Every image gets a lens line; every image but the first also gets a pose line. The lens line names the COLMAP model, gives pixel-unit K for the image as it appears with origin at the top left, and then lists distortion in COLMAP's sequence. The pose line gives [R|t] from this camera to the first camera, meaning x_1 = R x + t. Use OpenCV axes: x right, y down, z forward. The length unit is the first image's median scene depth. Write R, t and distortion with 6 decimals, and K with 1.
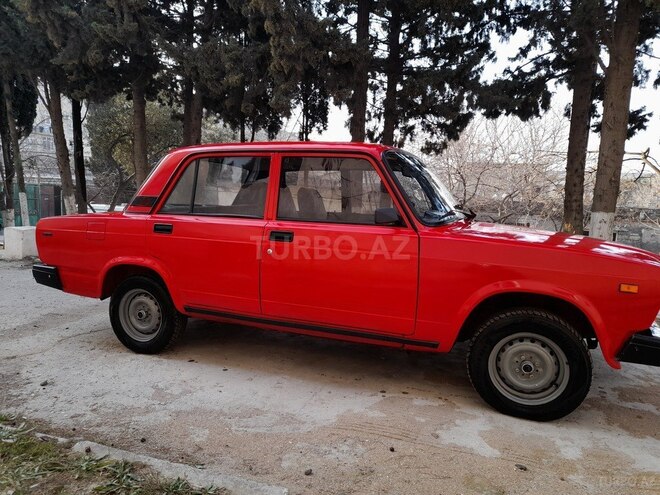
lens RADIAL K [[477.1, 0, 326.5], [0, 477.1, 227.4], [0, 0, 1]] dist [0.011365, 0.003558]
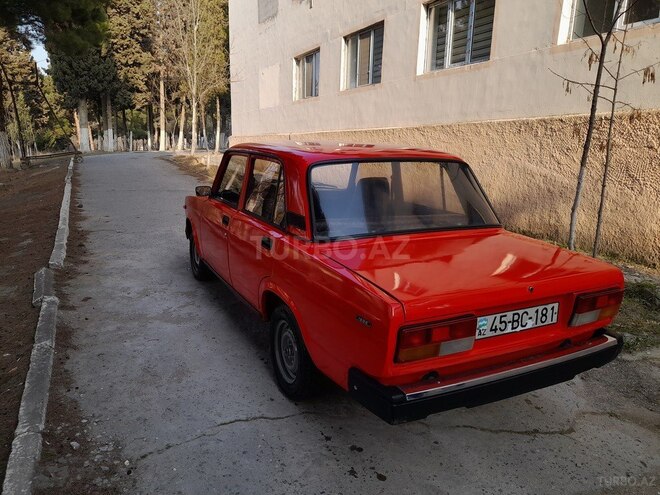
lens RADIAL K [[479.6, 0, 330.0], [0, 479.6, 247.5], [0, 0, 1]] dist [0.052110, -0.041968]
pose [[-0.745551, -0.201241, 0.635340, -0.971352], [-0.011509, 0.957066, 0.289640, -0.333475], [-0.666349, 0.208630, -0.715858, 2.394676]]
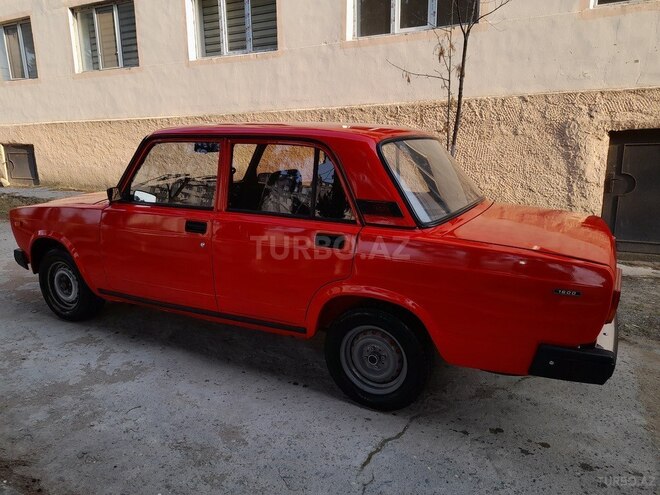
lens RADIAL K [[478.7, 0, 330.1], [0, 478.7, 249.7], [0, 0, 1]] dist [0.051860, -0.042509]
pose [[-0.993642, -0.062728, 0.093494, -0.262661], [-0.033205, 0.956747, 0.289019, -0.271743], [-0.107580, 0.284076, -0.952747, 2.573637]]
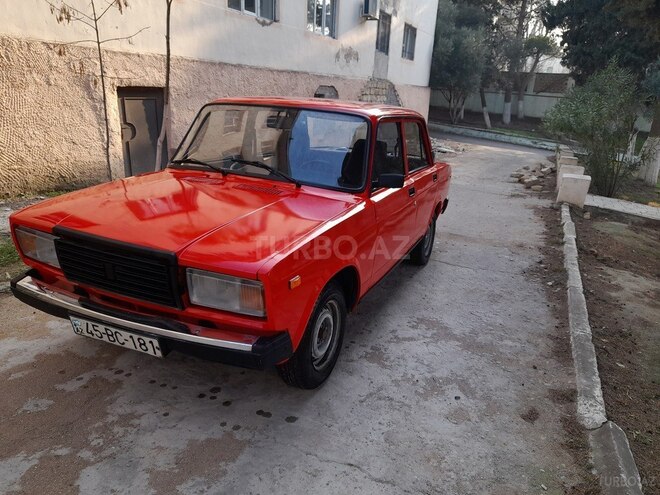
lens RADIAL K [[479.6, 0, 330.0], [0, 479.6, 247.5], [0, 0, 1]] dist [0.052110, -0.041968]
pose [[-0.040941, 0.253458, -0.966480, 1.427862], [-0.124093, 0.958512, 0.256625, -0.171213], [0.991426, 0.130440, -0.007790, 1.414027]]
